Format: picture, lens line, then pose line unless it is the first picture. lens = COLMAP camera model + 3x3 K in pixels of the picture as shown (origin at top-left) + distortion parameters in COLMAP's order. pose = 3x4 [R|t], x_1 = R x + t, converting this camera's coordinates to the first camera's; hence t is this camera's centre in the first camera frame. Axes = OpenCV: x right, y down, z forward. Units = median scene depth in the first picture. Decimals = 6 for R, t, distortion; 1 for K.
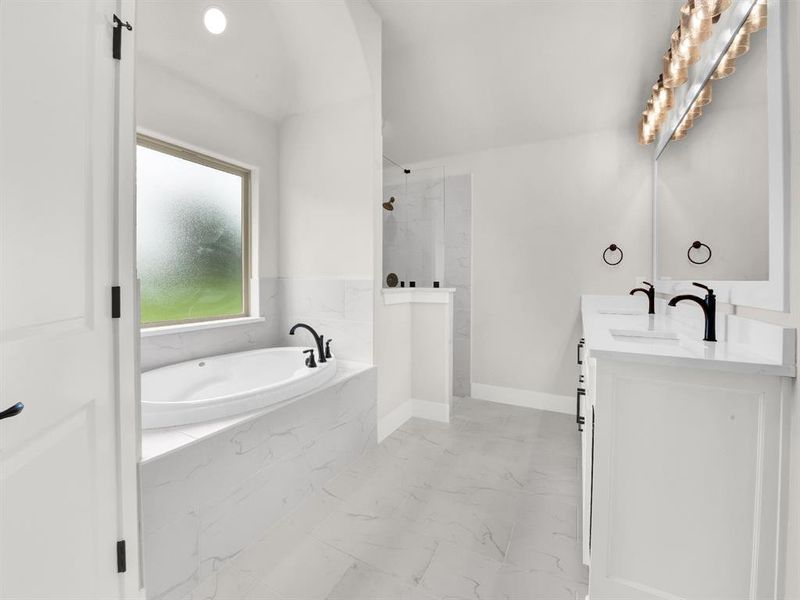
lens RADIAL K [[329.2, 0, 396.2], [0, 329.2, 281.2], [0, 0, 1]] dist [-0.013450, -0.000745]
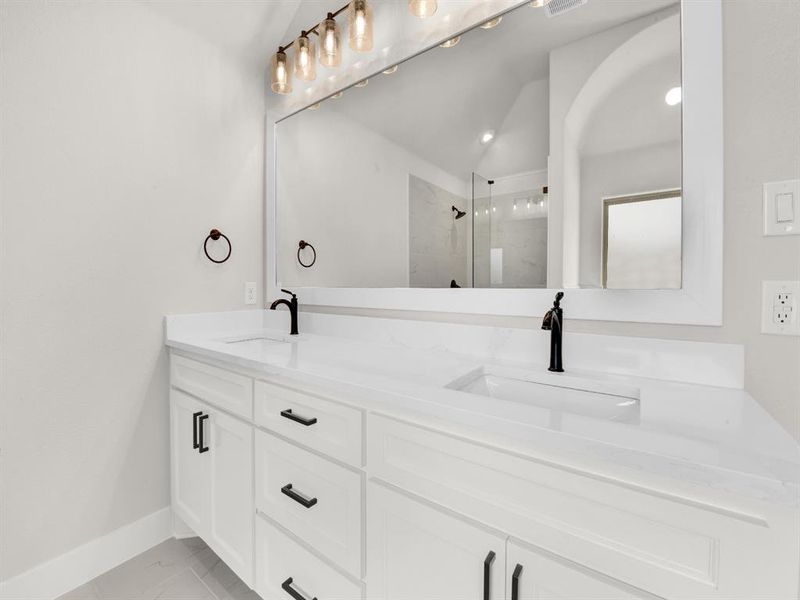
lens RADIAL K [[329.2, 0, 389.8], [0, 329.2, 291.1], [0, 0, 1]] dist [-0.013450, -0.000745]
pose [[0.144361, -0.023084, 0.989256, 0.102602], [0.006769, 0.999727, 0.022341, -0.008095], [-0.989502, 0.003471, 0.144478, 0.651375]]
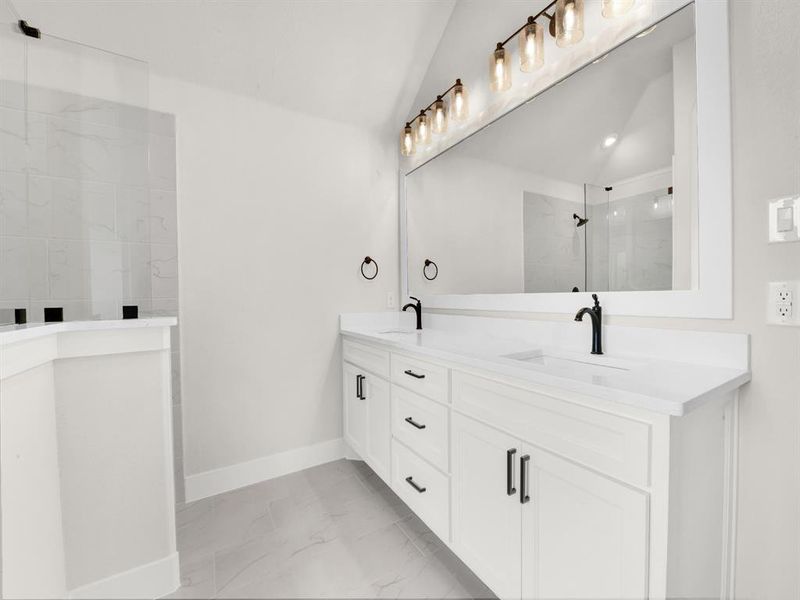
lens RADIAL K [[329.2, 0, 401.6], [0, 329.2, 300.9], [0, 0, 1]] dist [-0.013450, -0.000745]
pose [[0.509654, -0.029223, 0.859883, -0.091397], [0.027205, 0.999471, 0.017842, -0.003936], [-0.859949, 0.014300, 0.510180, 0.506283]]
